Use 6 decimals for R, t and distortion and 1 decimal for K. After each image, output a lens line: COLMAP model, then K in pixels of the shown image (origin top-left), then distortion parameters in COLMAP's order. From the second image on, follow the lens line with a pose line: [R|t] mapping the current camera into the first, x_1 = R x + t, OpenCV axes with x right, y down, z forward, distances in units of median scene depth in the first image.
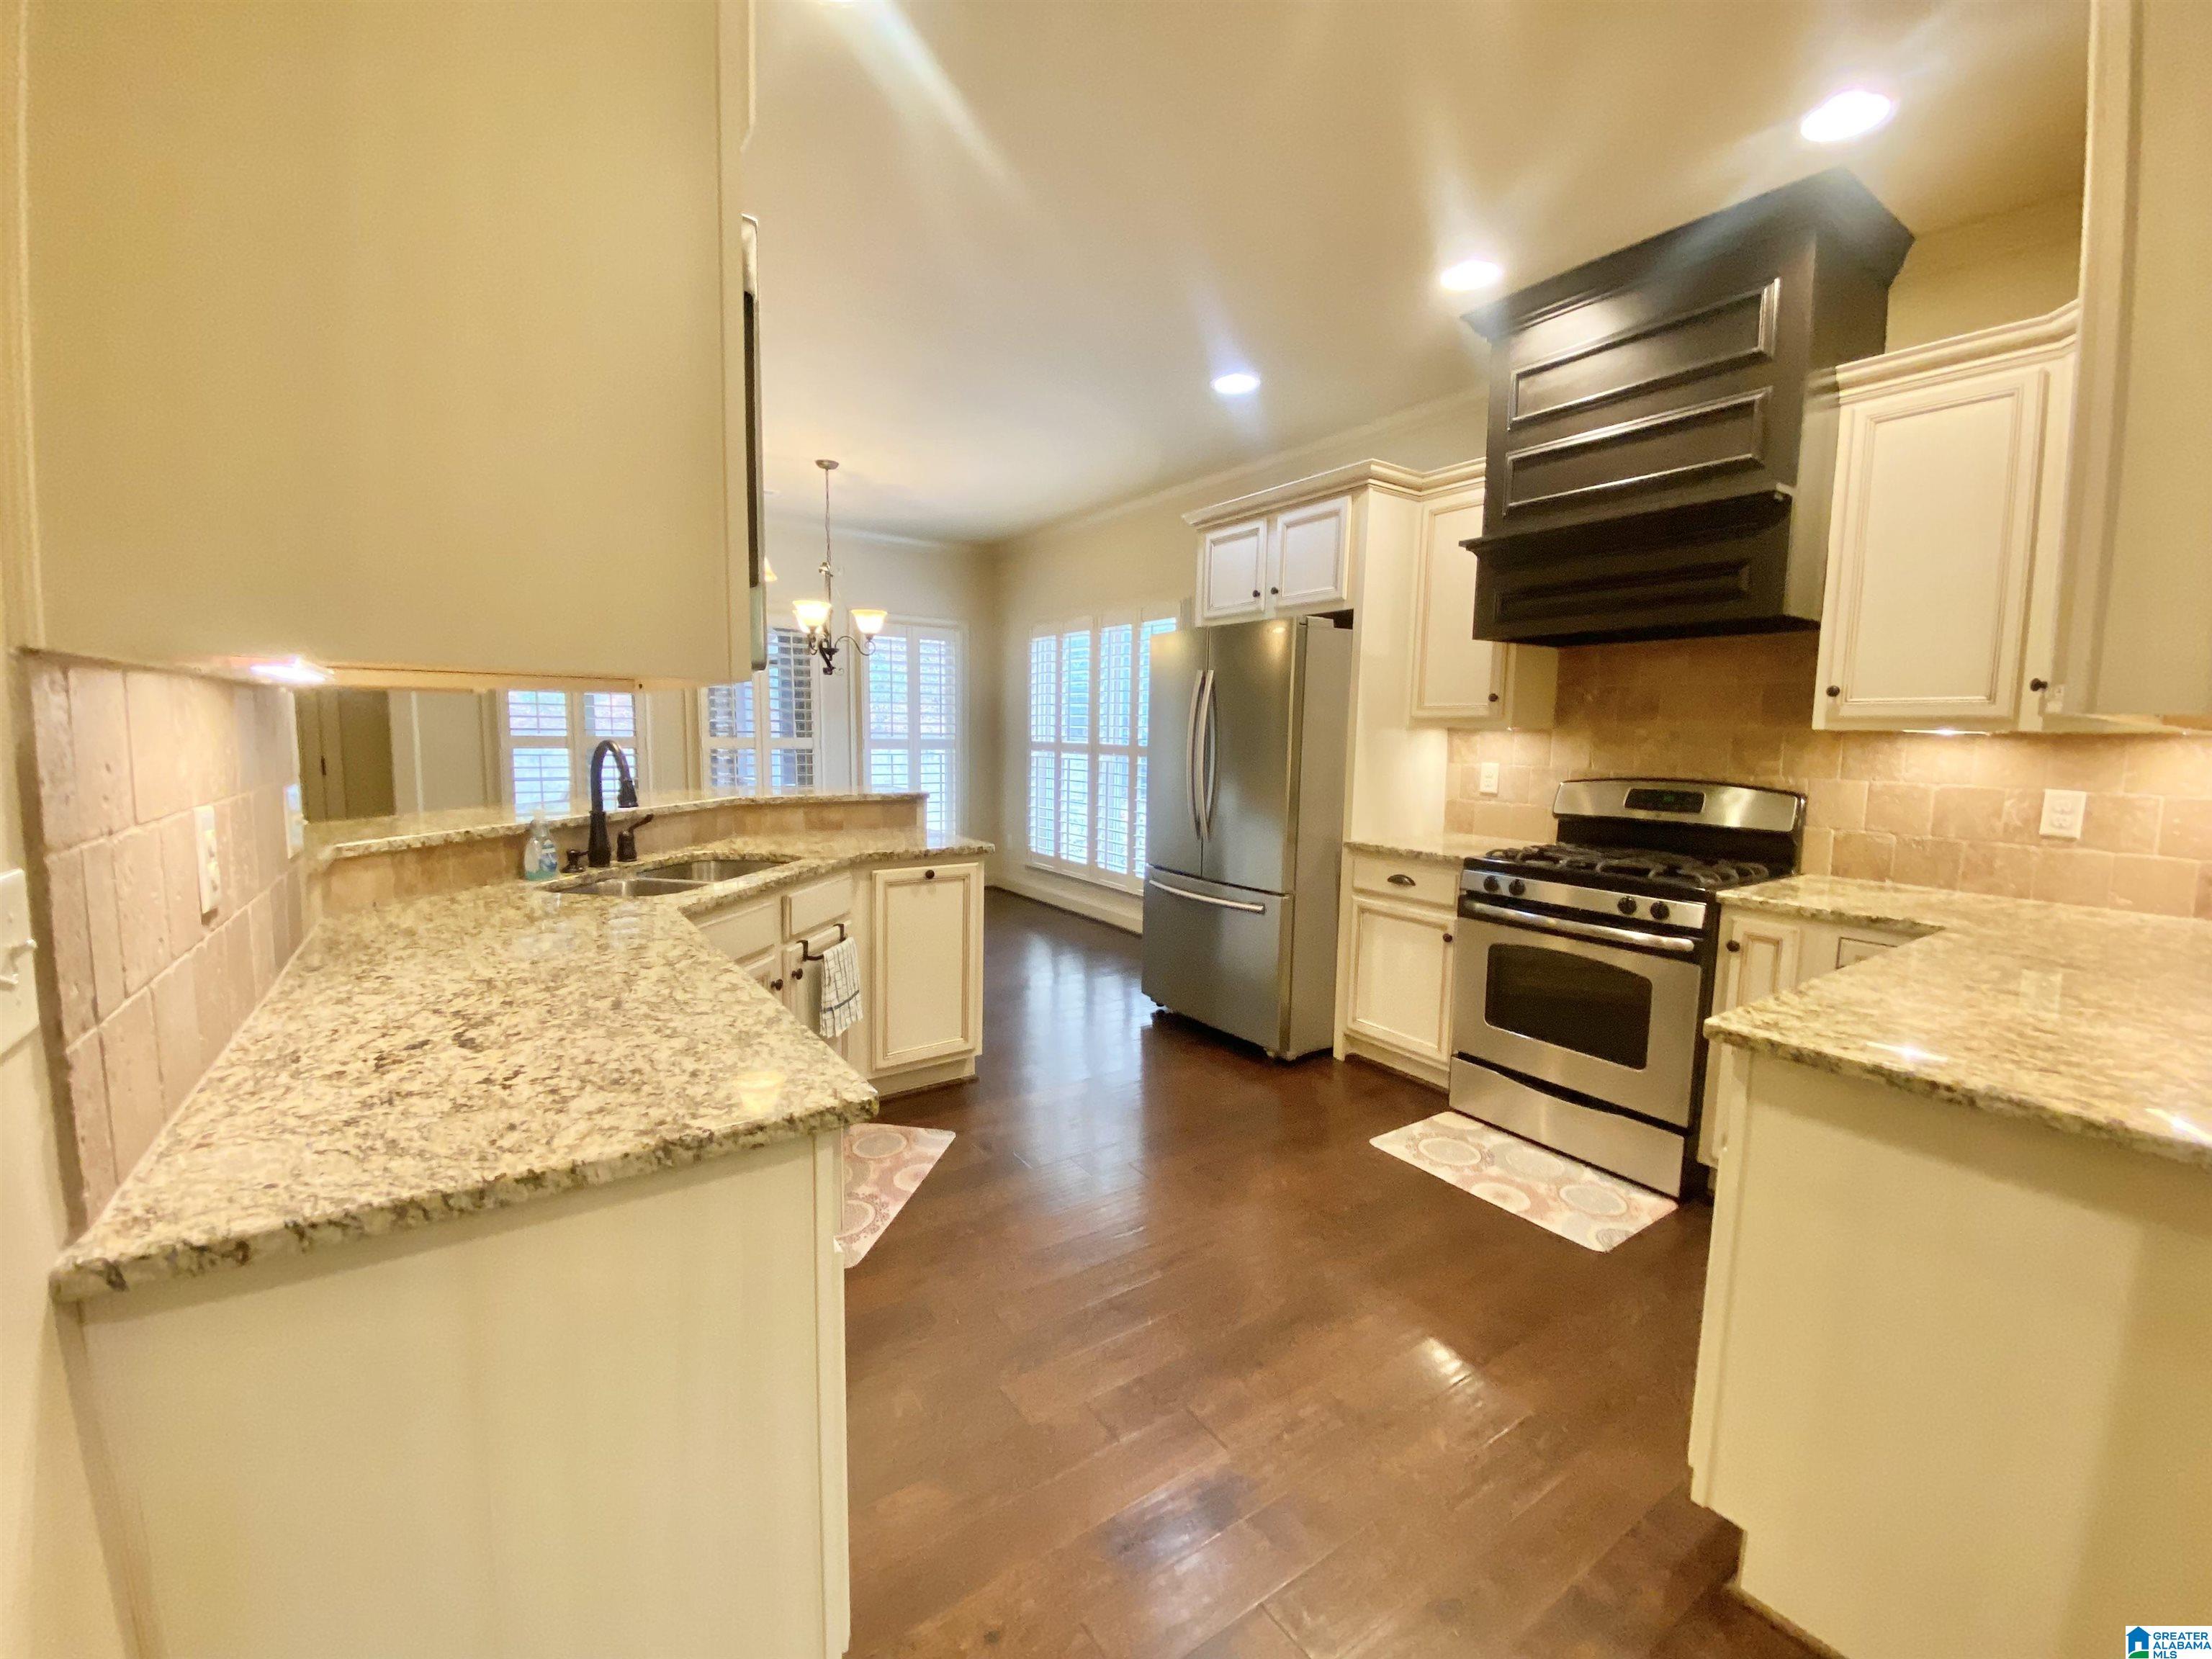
lens RADIAL K [[904.3, 0, 1106.0], [0, 904.3, 829.5], [0, 0, 1]] dist [0.023516, -0.023004]
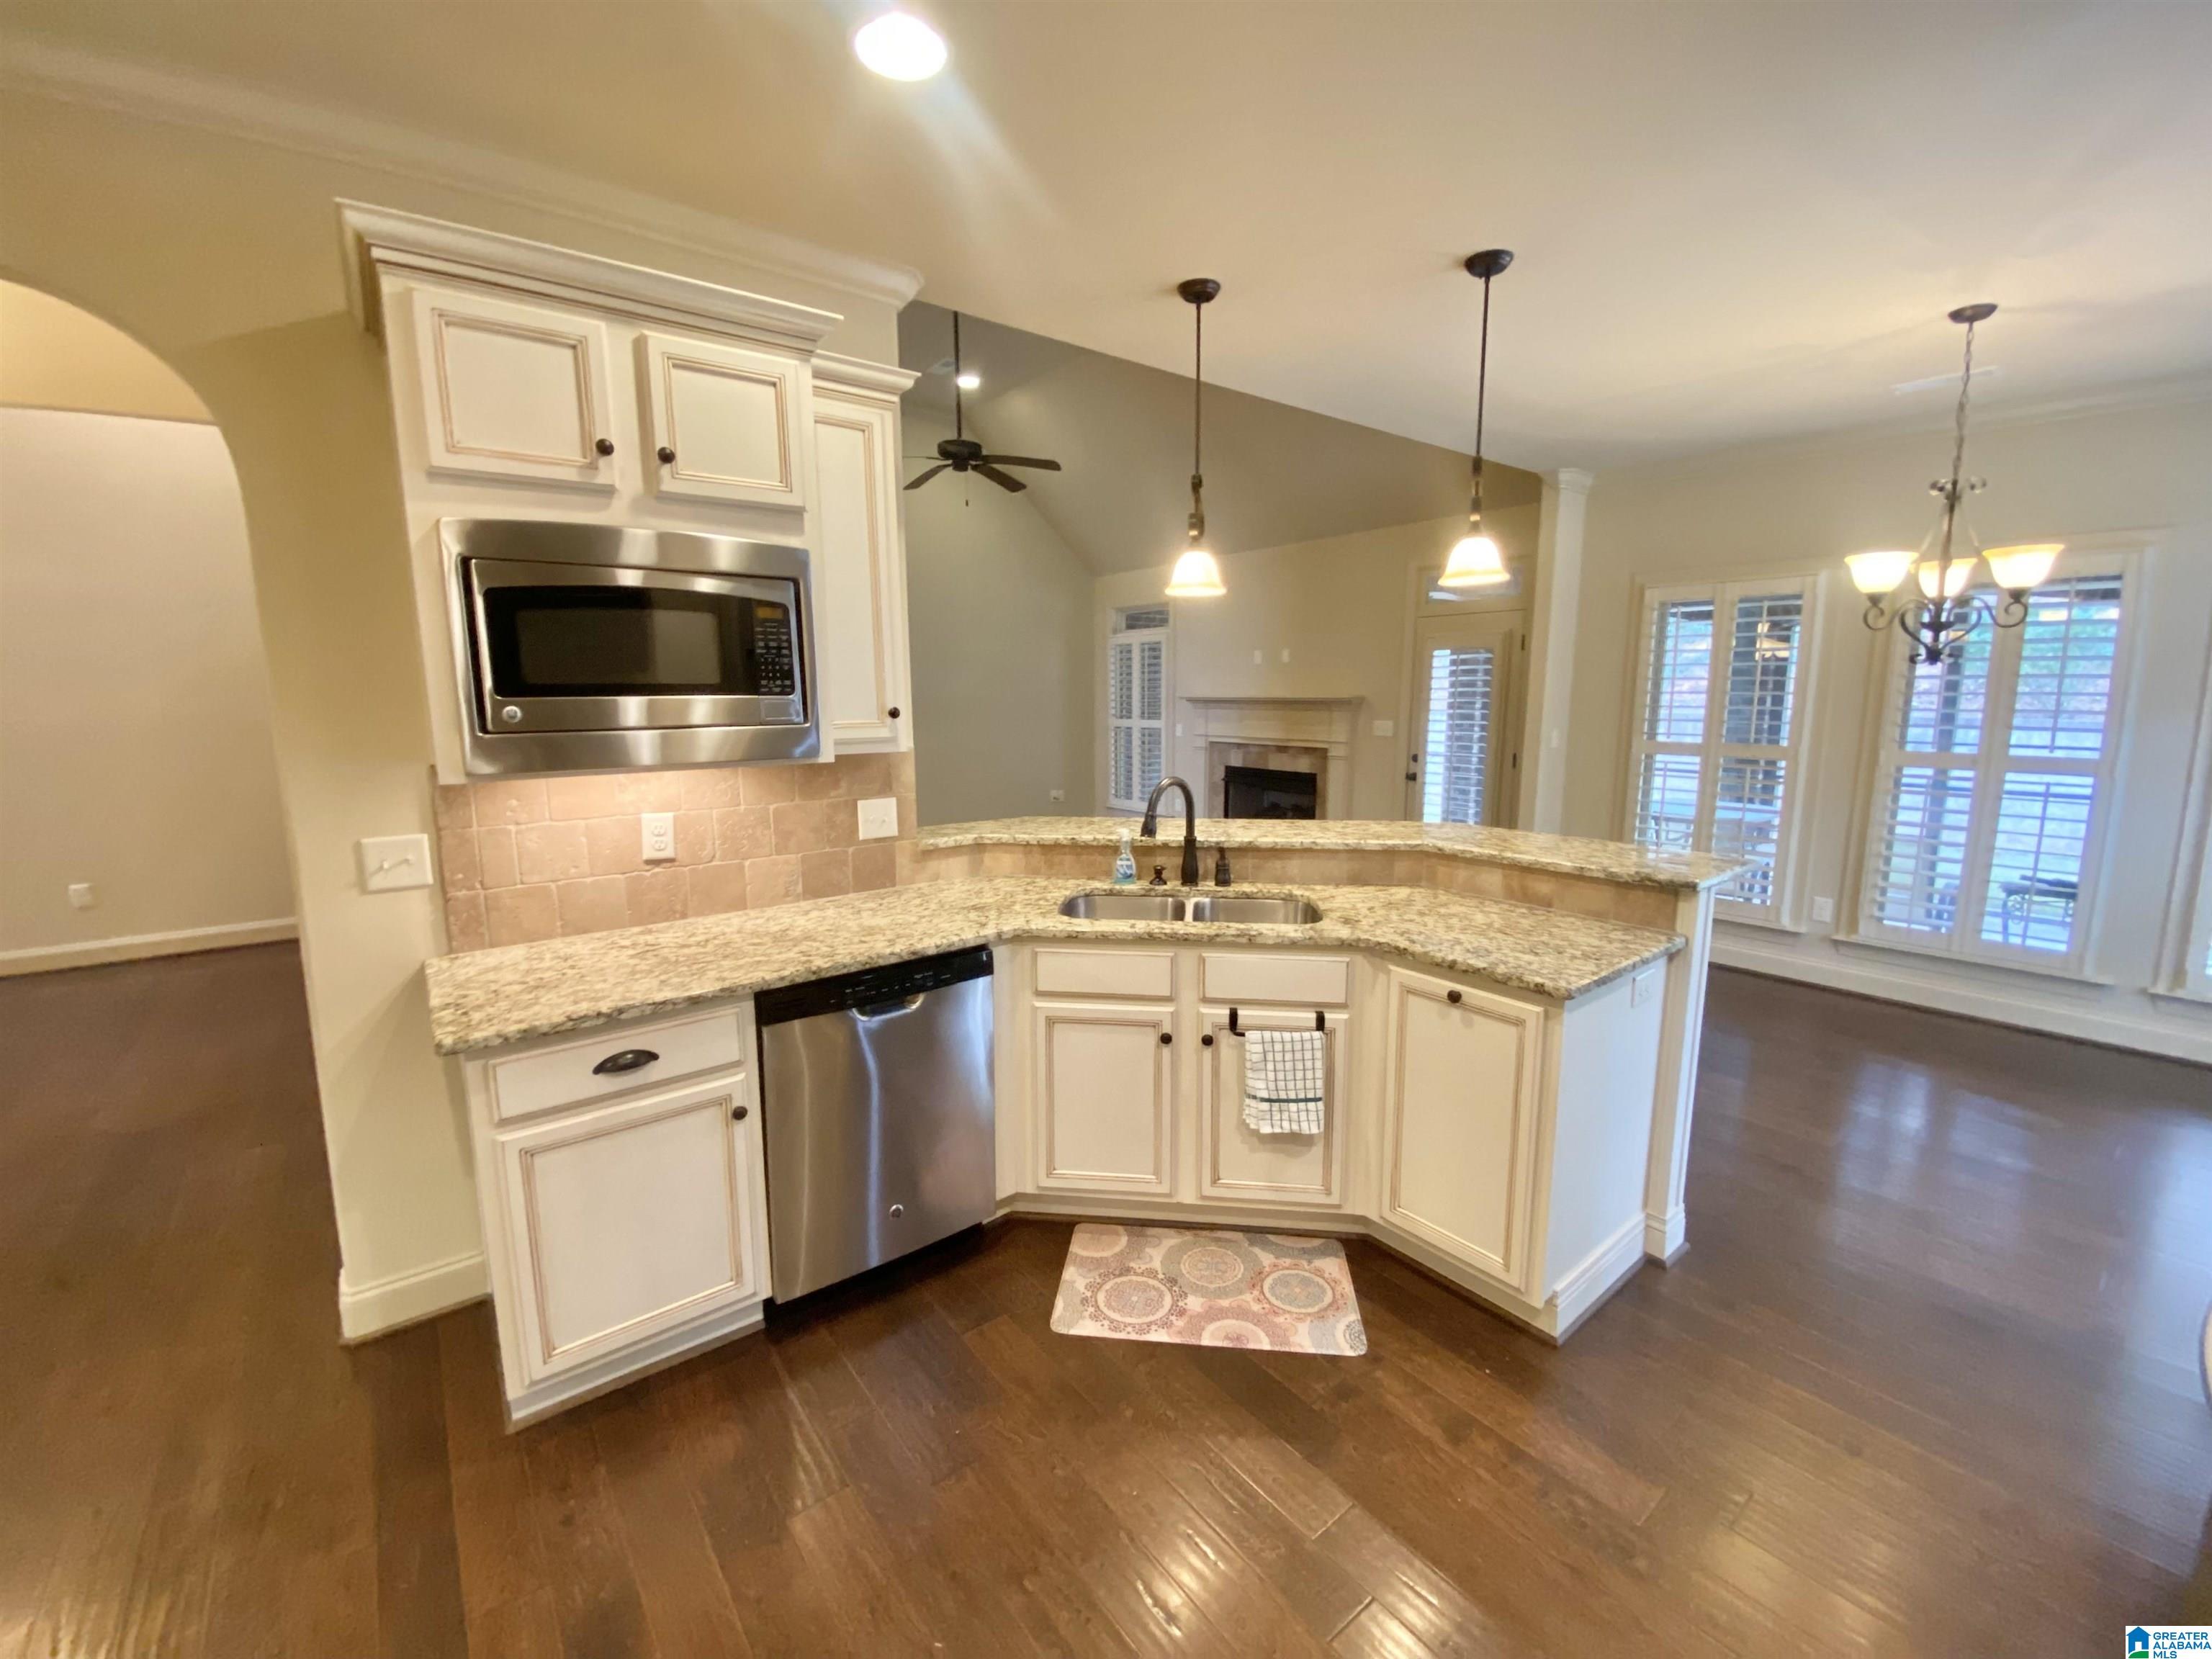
lens RADIAL K [[904.3, 0, 1106.0], [0, 904.3, 829.5], [0, 0, 1]] dist [0.023516, -0.023004]
pose [[0.061732, 0.139676, -0.988271, 0.478895], [-0.104760, 0.985597, 0.132754, -0.147152], [0.992580, 0.095337, 0.075475, 0.715657]]
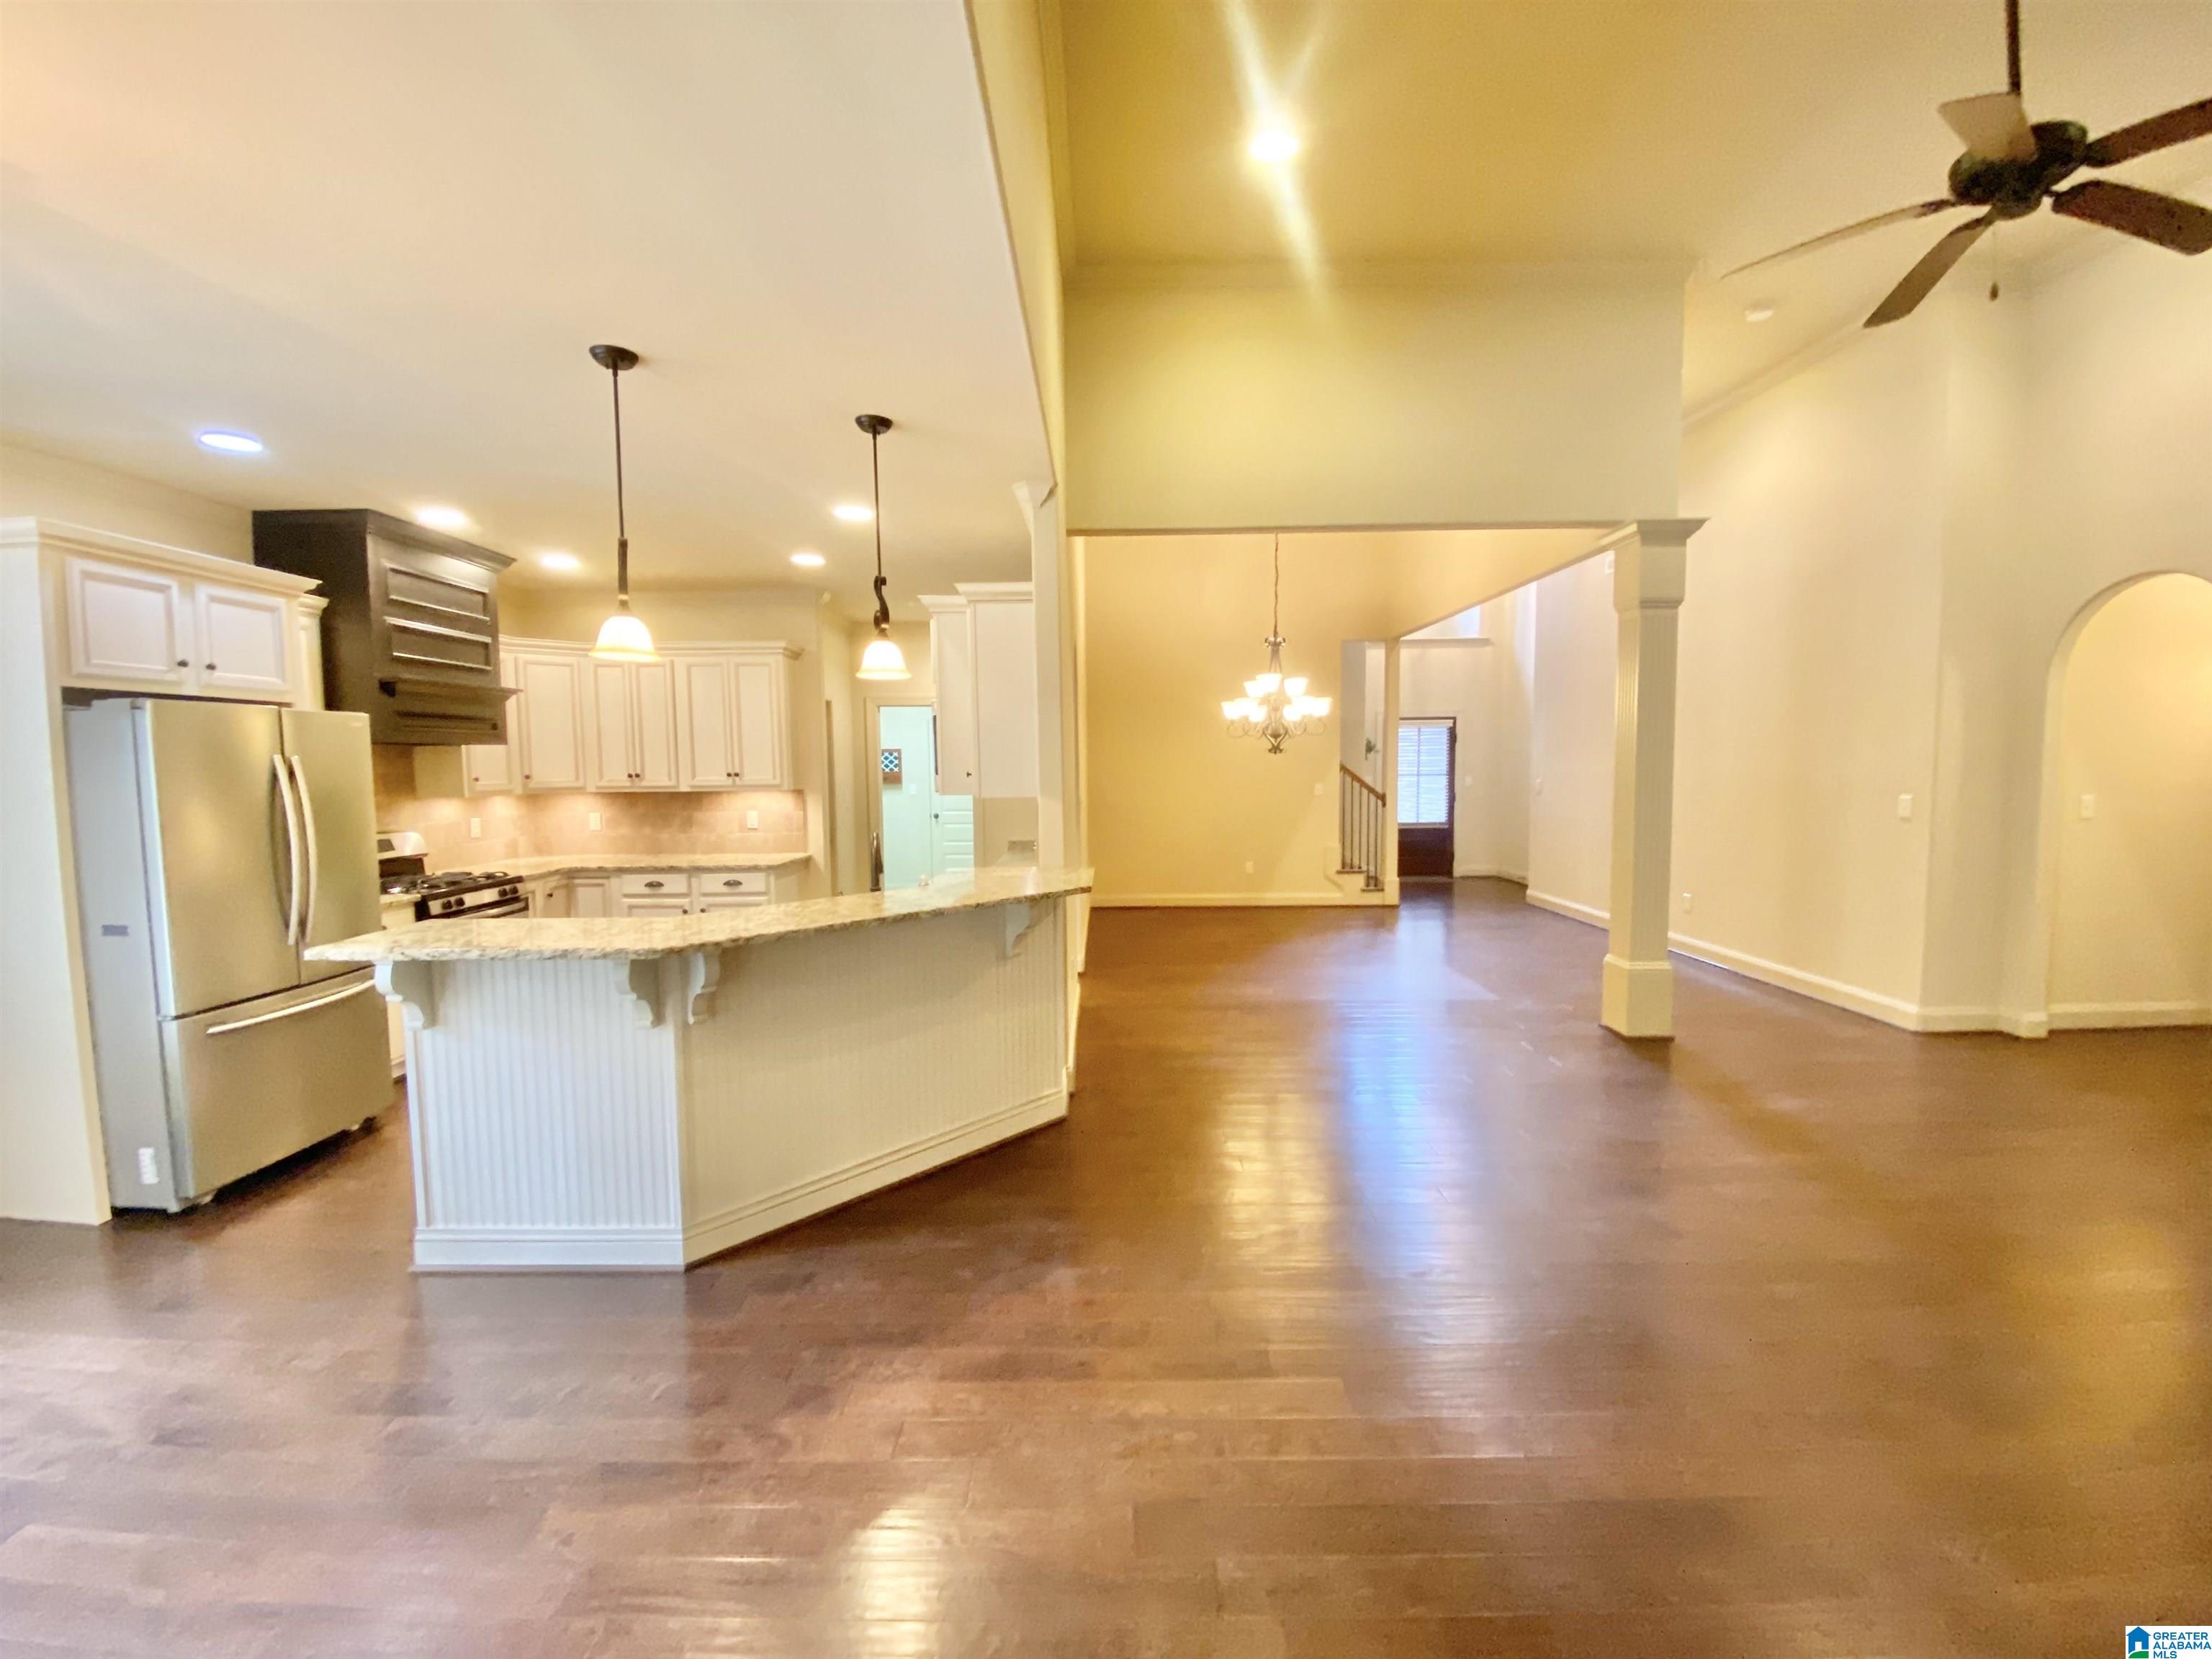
lens RADIAL K [[897.4, 0, 1122.1], [0, 897.4, 826.0], [0, 0, 1]] dist [0.000555, -0.010437]
pose [[-0.834985, -0.047902, 0.548184, -1.395196], [0.054569, 0.984085, 0.169110, -0.274202], [-0.547561, 0.171118, -0.819082, 1.651720]]
